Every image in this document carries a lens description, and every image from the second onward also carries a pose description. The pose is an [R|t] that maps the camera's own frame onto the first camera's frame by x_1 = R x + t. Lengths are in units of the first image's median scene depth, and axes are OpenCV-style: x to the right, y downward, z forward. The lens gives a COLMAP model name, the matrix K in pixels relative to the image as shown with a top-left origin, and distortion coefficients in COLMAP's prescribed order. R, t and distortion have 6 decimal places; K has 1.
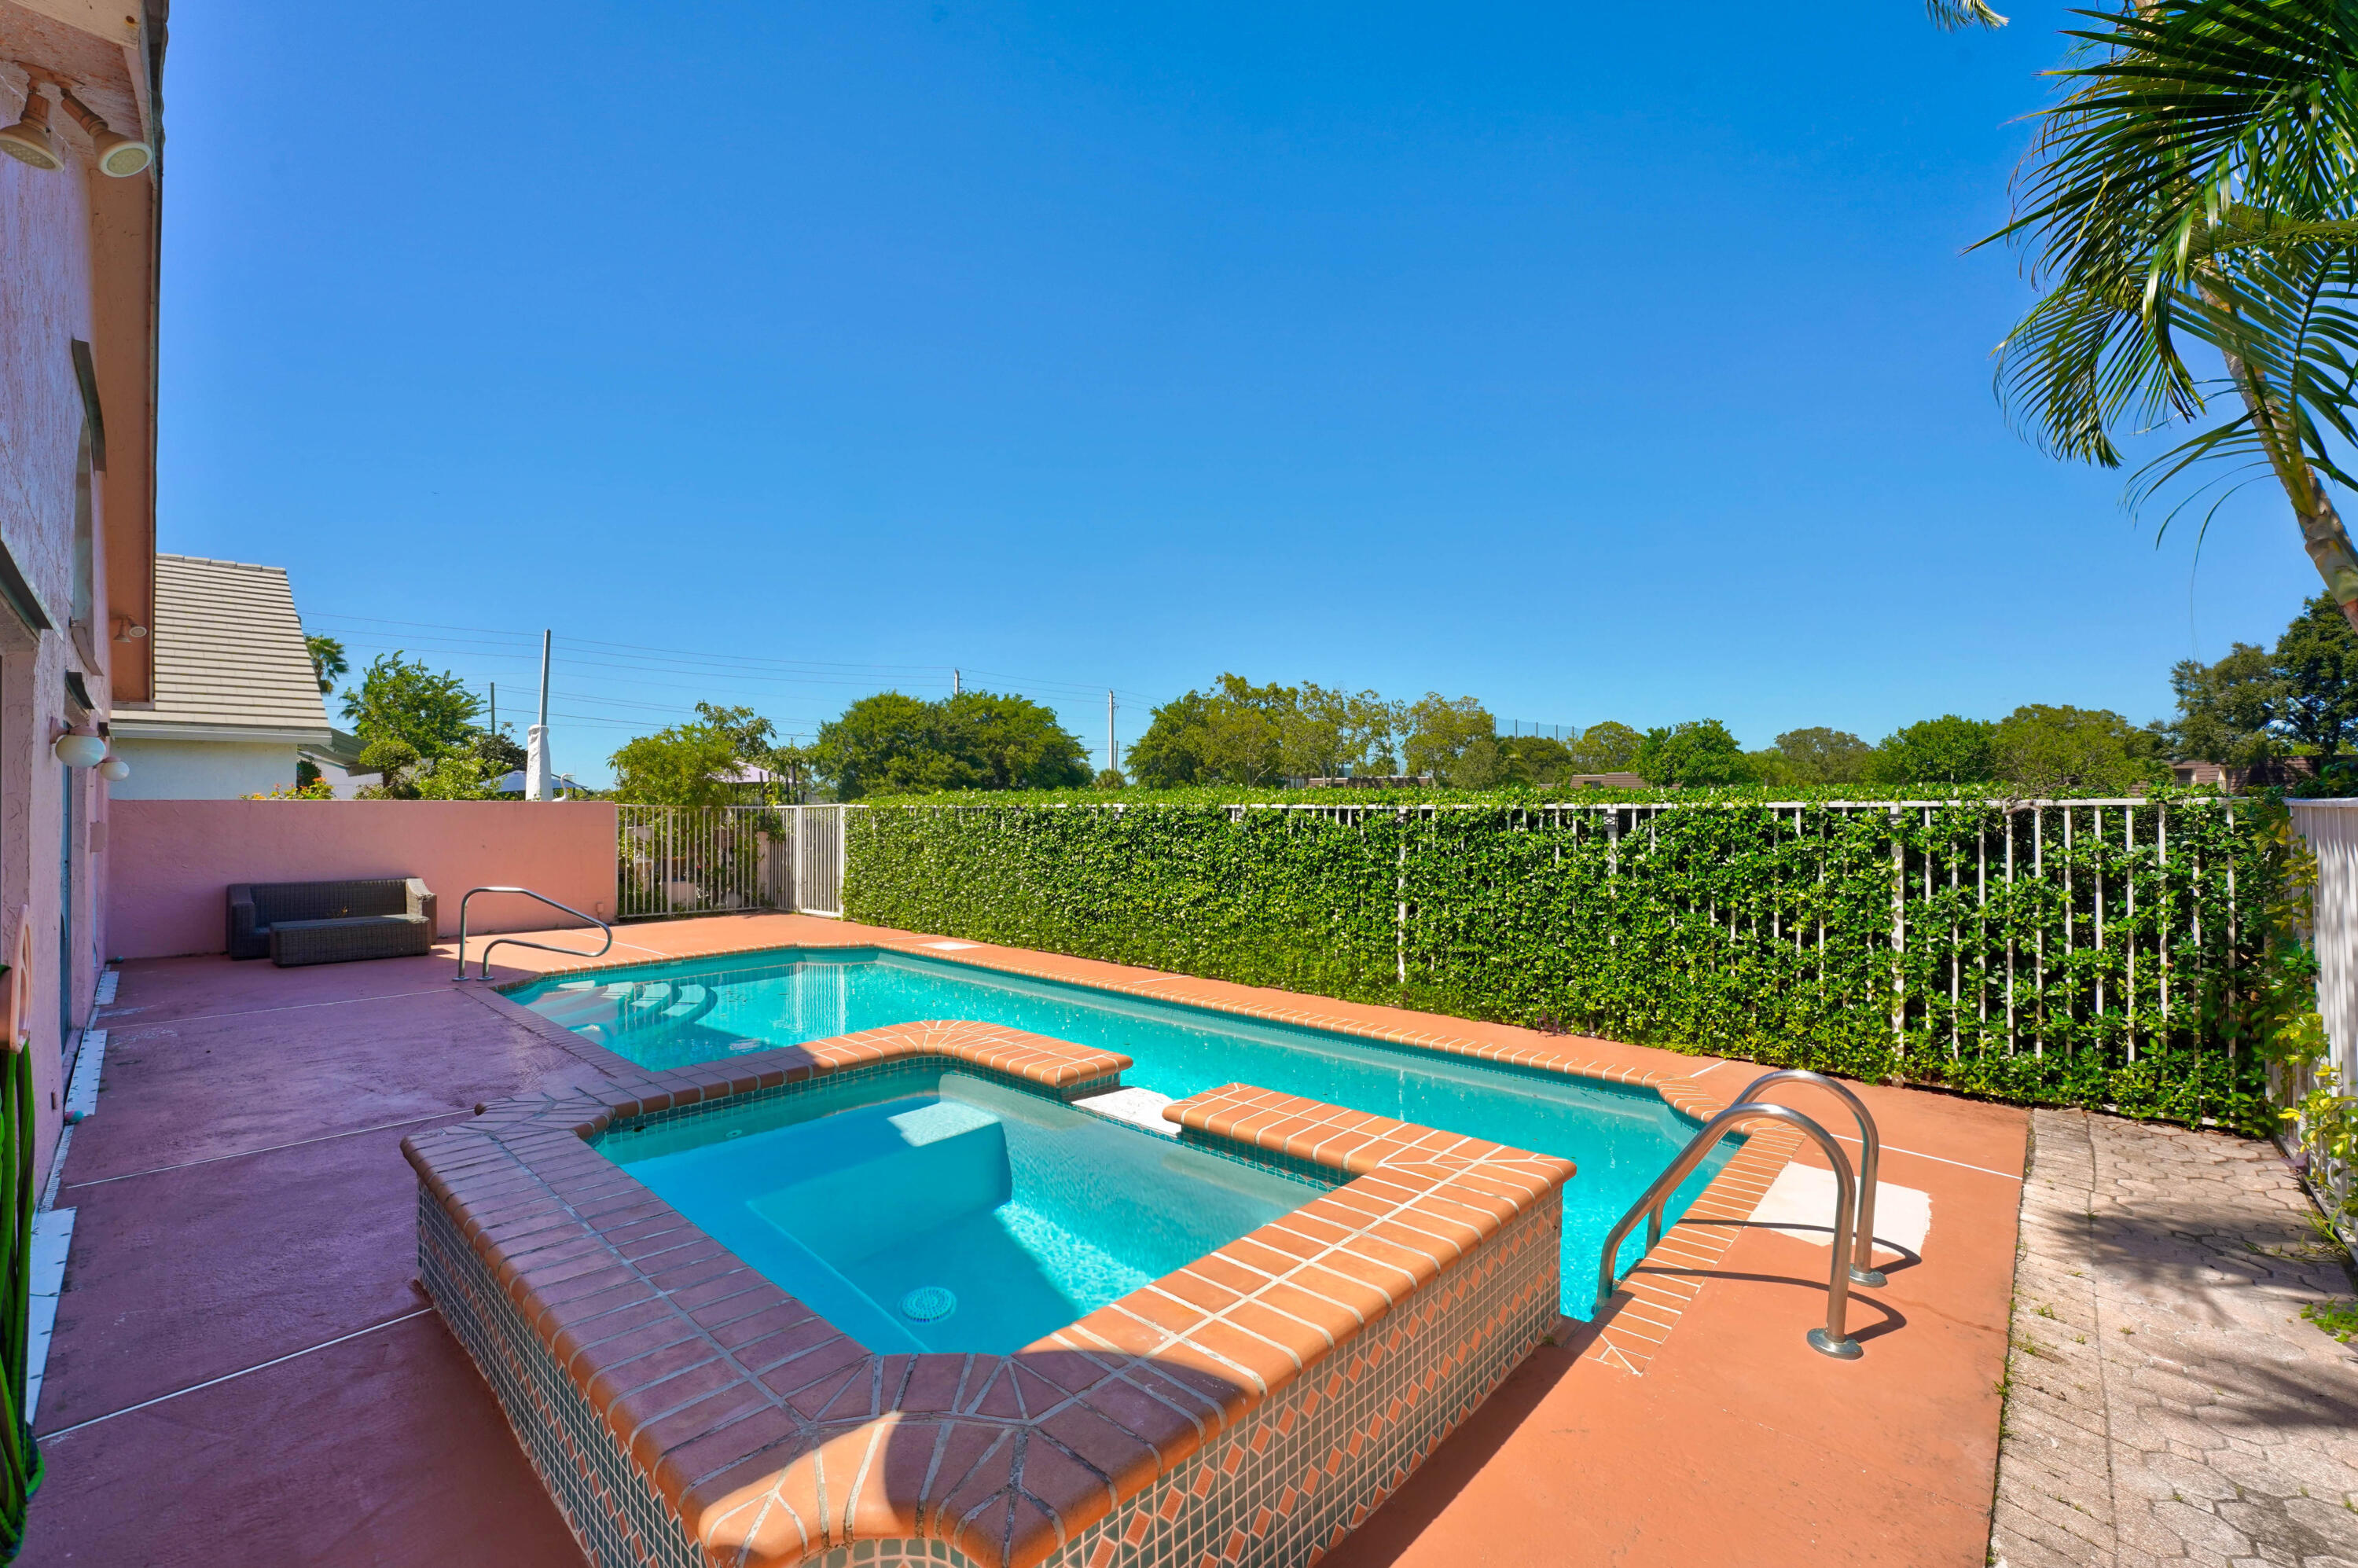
lens RADIAL K [[985.7, 0, 1164.9], [0, 985.7, 794.5], [0, 0, 1]] dist [-0.007337, -0.000029]
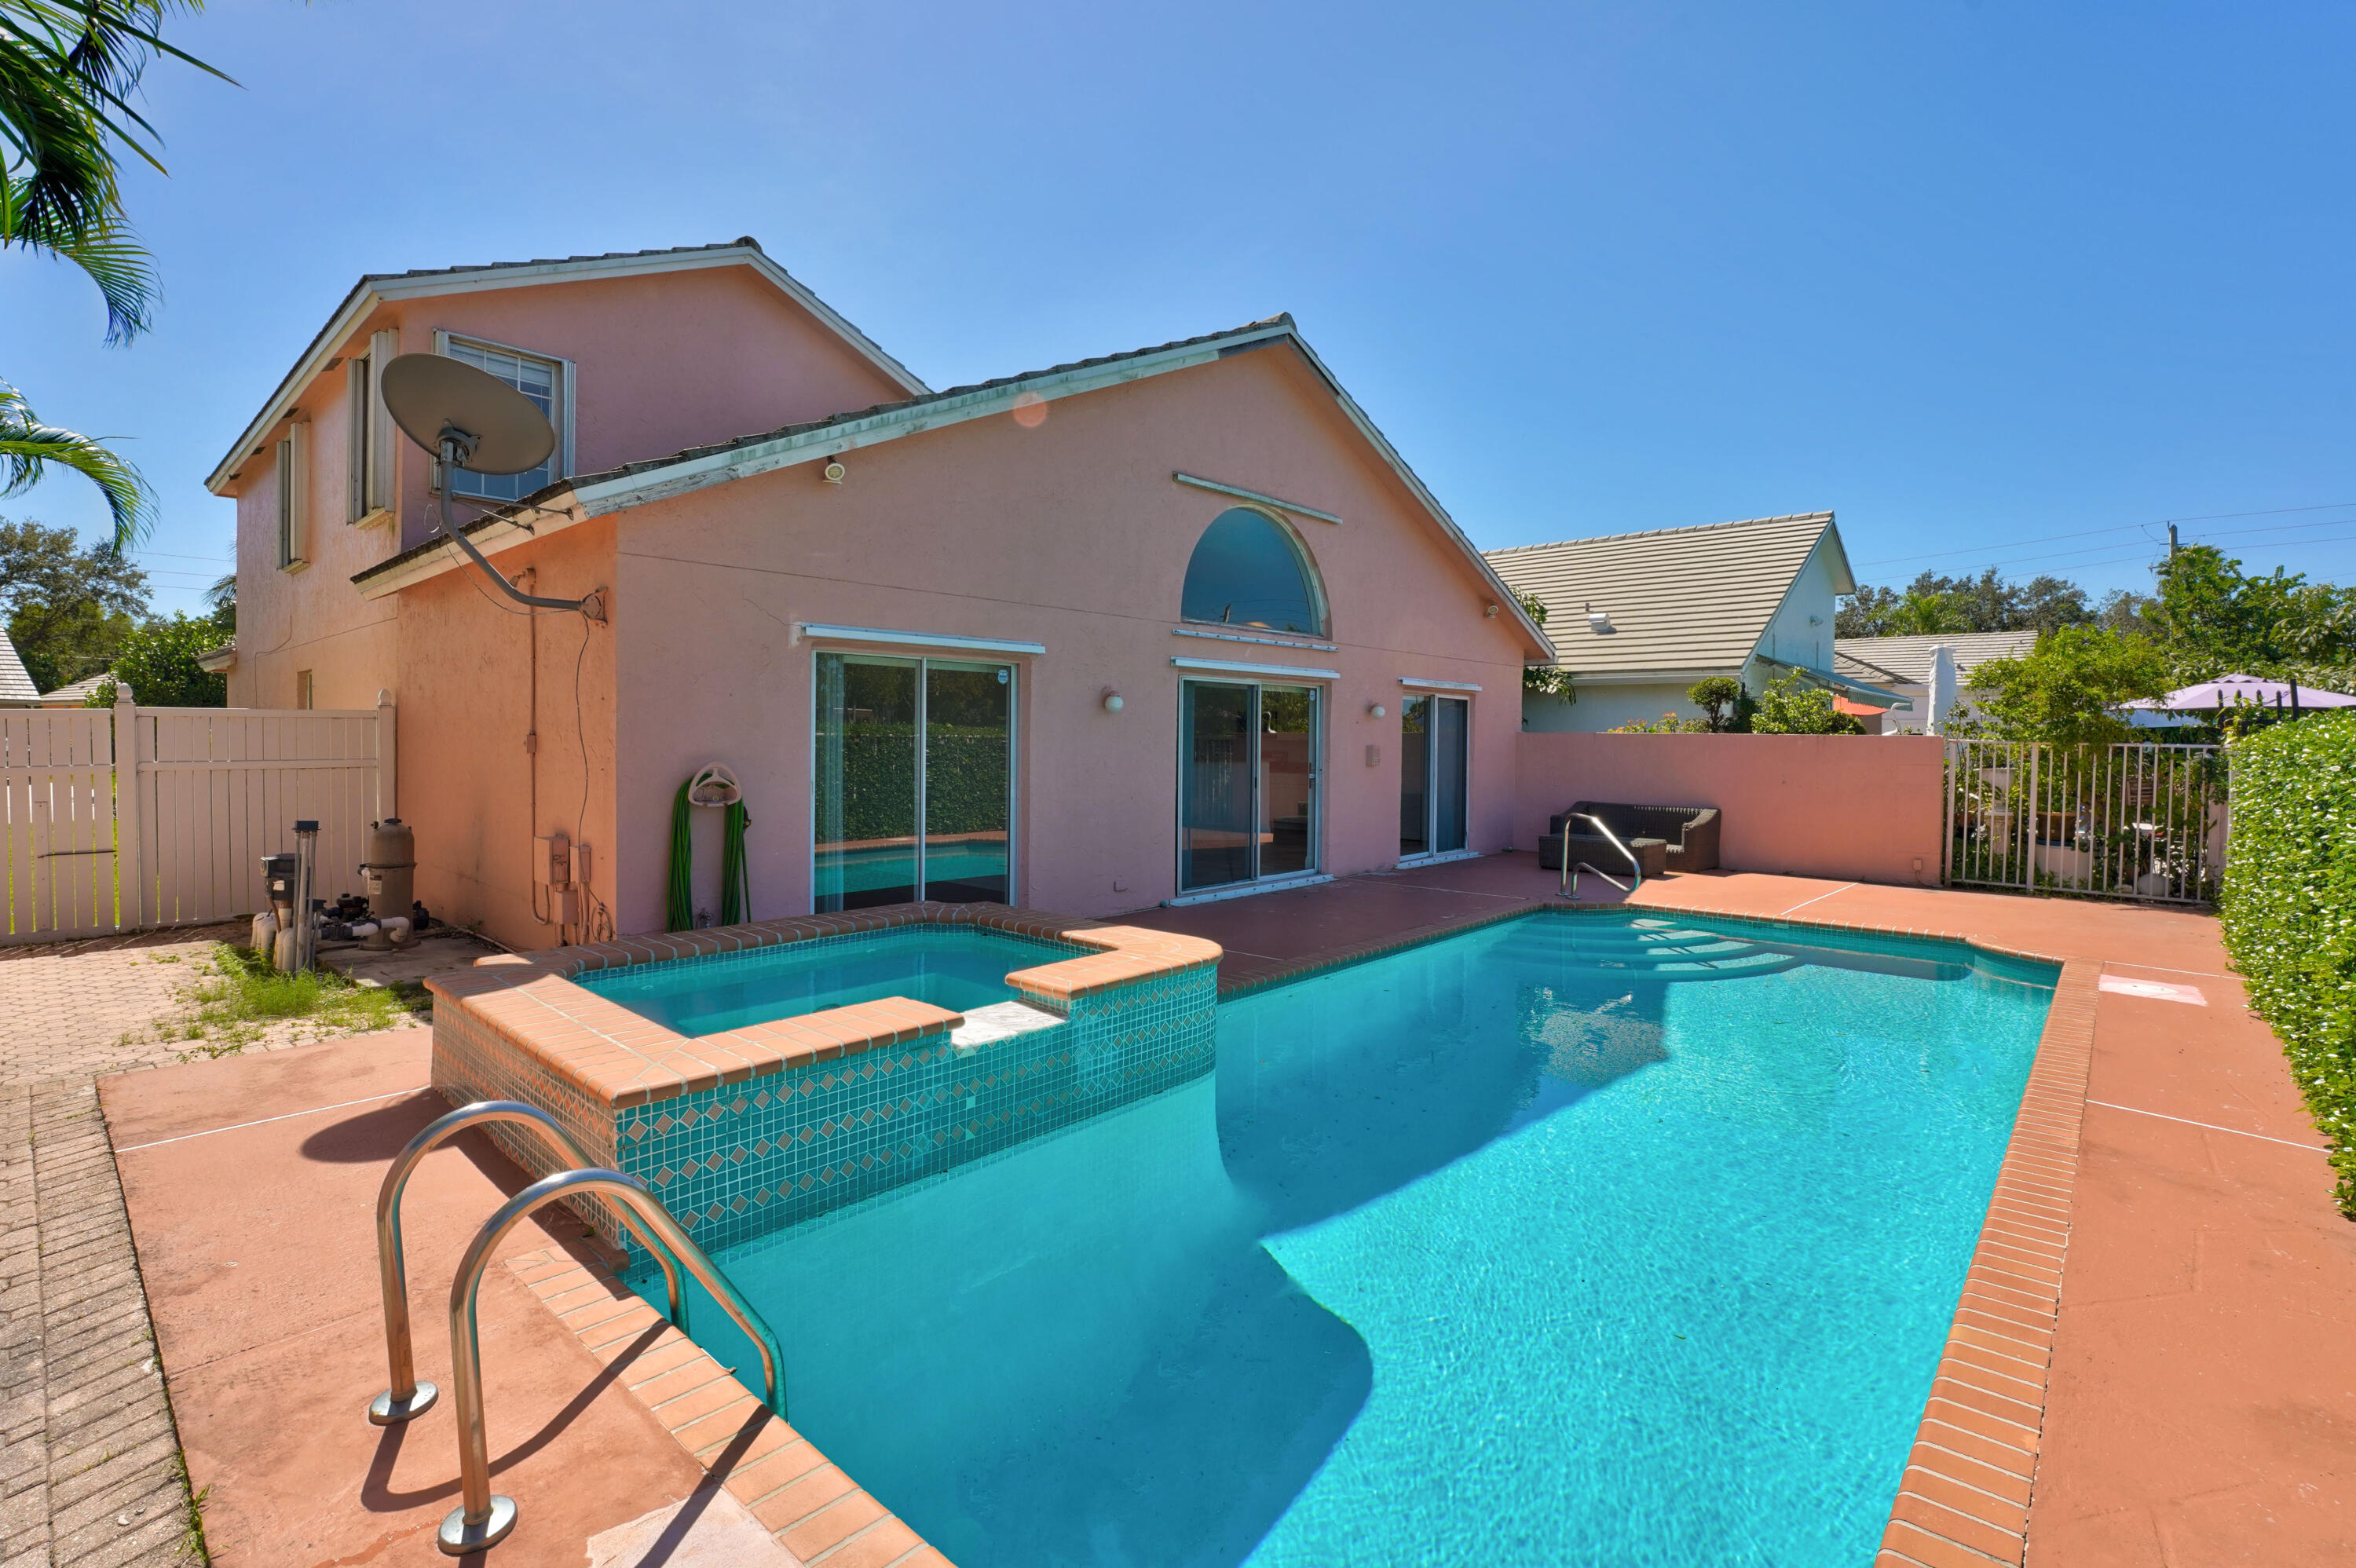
lens RADIAL K [[1083.1, 0, 1164.6], [0, 1083.1, 765.8], [0, 0, 1]] dist [0.002205, 0.000072]
pose [[-0.009707, 0.029166, -0.999527, 0.333215], [0.004812, 0.999564, 0.029120, 0.001615], [0.999941, -0.004527, -0.009843, 0.350150]]
